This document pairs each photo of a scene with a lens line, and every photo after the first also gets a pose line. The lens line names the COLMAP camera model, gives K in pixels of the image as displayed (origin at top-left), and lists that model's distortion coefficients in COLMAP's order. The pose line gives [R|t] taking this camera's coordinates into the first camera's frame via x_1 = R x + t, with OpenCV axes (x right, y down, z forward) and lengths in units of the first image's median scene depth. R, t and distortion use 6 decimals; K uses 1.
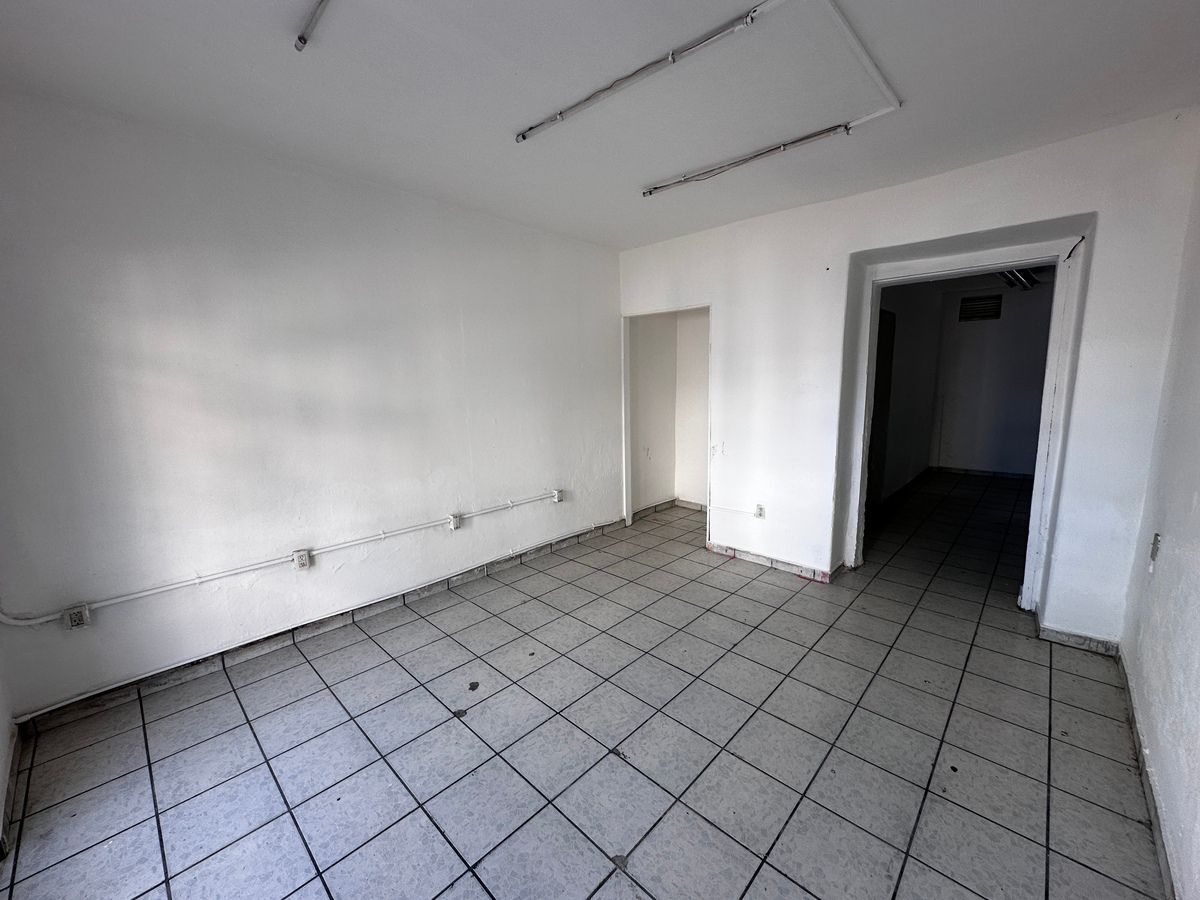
lens RADIAL K [[475.0, 0, 603.0], [0, 475.0, 446.6], [0, 0, 1]] dist [-0.000856, -0.000037]
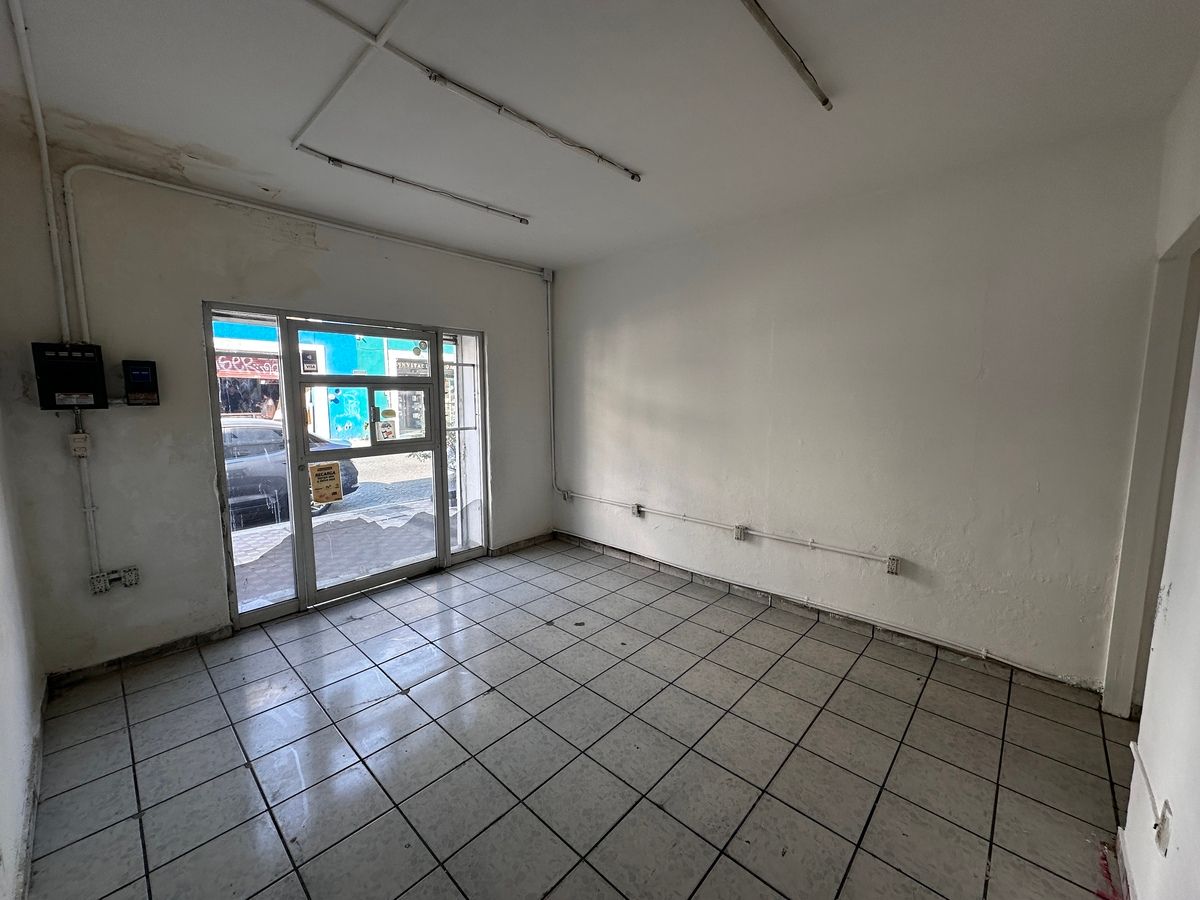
lens RADIAL K [[475.0, 0, 602.2], [0, 475.0, 449.9], [0, 0, 1]] dist [-0.000856, -0.000037]
pose [[0.009271, 0.132314, -0.991165, 0.730685], [-0.142606, 0.981251, 0.129656, -0.115099], [0.989736, 0.140144, 0.027966, 0.712580]]
